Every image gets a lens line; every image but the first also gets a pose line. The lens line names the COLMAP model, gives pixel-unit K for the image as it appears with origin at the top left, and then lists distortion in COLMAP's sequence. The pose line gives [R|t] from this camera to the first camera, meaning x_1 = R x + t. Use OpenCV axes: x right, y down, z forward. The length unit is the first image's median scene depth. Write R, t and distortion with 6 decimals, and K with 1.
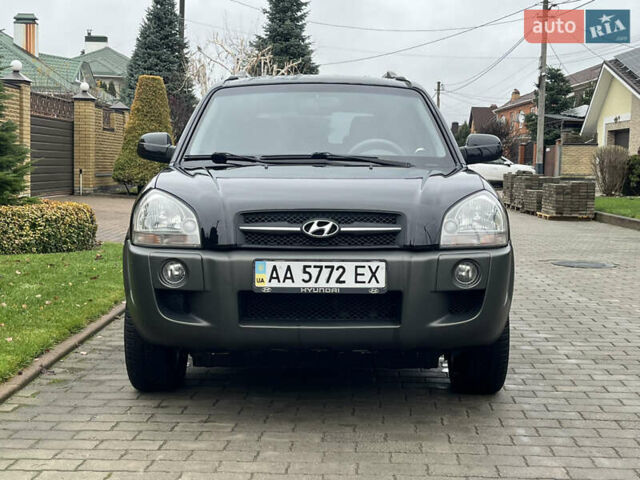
lens RADIAL K [[903.2, 0, 320.0], [0, 903.2, 240.0], [0, 0, 1]] dist [0.152405, -0.570213]
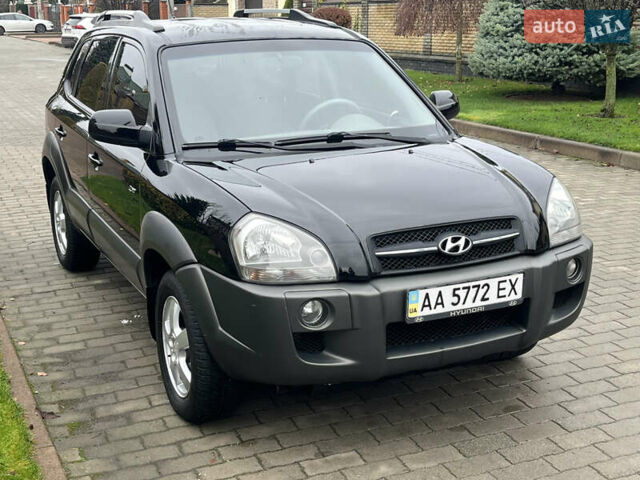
lens RADIAL K [[903.2, 0, 320.0], [0, 903.2, 240.0], [0, 0, 1]] dist [0.152405, -0.570213]
pose [[0.904162, -0.122400, 0.409280, -0.512875], [0.054622, 0.983334, 0.173409, -0.189164], [-0.423684, -0.134434, 0.895779, 0.208707]]
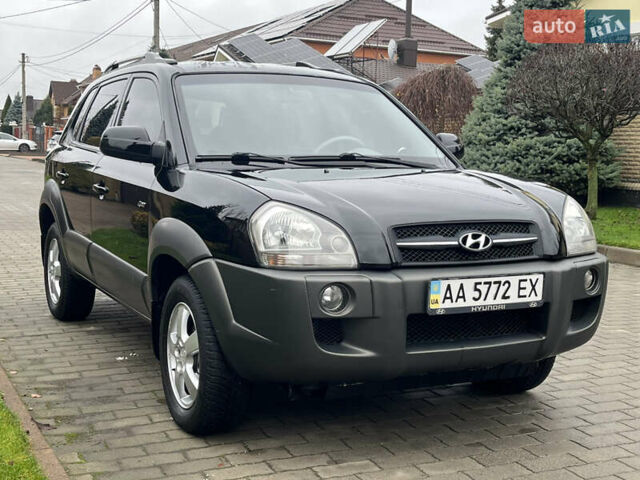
lens RADIAL K [[903.2, 0, 320.0], [0, 903.2, 240.0], [0, 0, 1]] dist [0.152405, -0.570213]
pose [[0.893807, -0.039335, 0.446723, -0.560600], [0.027798, 0.999090, 0.032353, -0.048942], [-0.447589, -0.016499, 0.894087, 0.230086]]
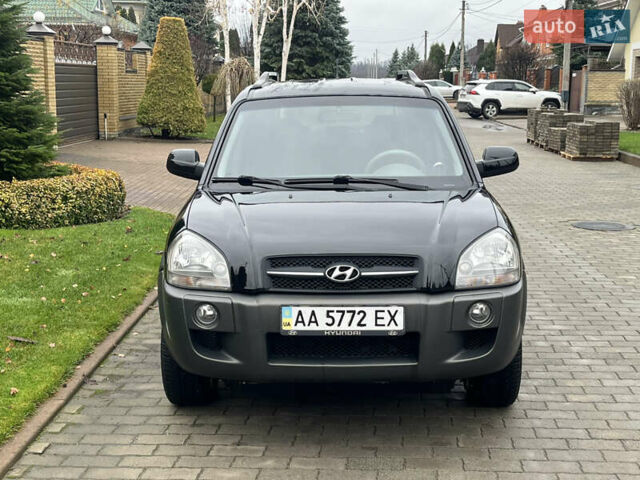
lens RADIAL K [[903.2, 0, 320.0], [0, 903.2, 240.0], [0, 0, 1]] dist [0.152405, -0.570213]
pose [[0.999600, -0.009237, -0.026729, 0.002905], [0.011567, 0.996022, 0.088359, -0.145672], [0.025806, -0.088633, 0.995730, -0.058685]]
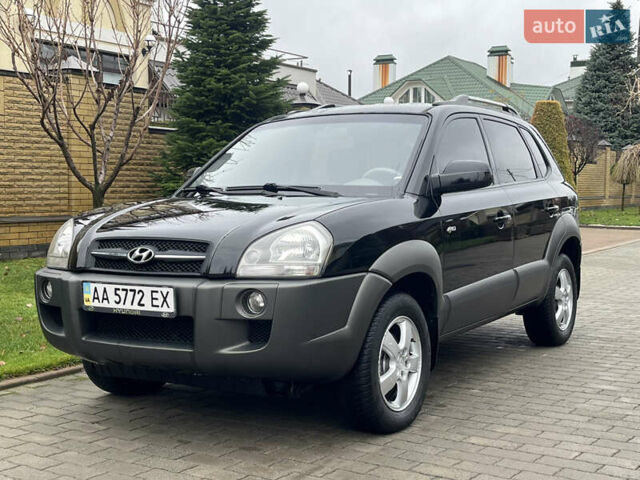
lens RADIAL K [[903.2, 0, 320.0], [0, 903.2, 240.0], [0, 0, 1]] dist [0.152405, -0.570213]
pose [[0.853264, 0.015768, -0.521241, 0.750815], [-0.029899, 0.999378, -0.018712, -0.016765], [0.520622, 0.031551, 0.853204, 0.177624]]
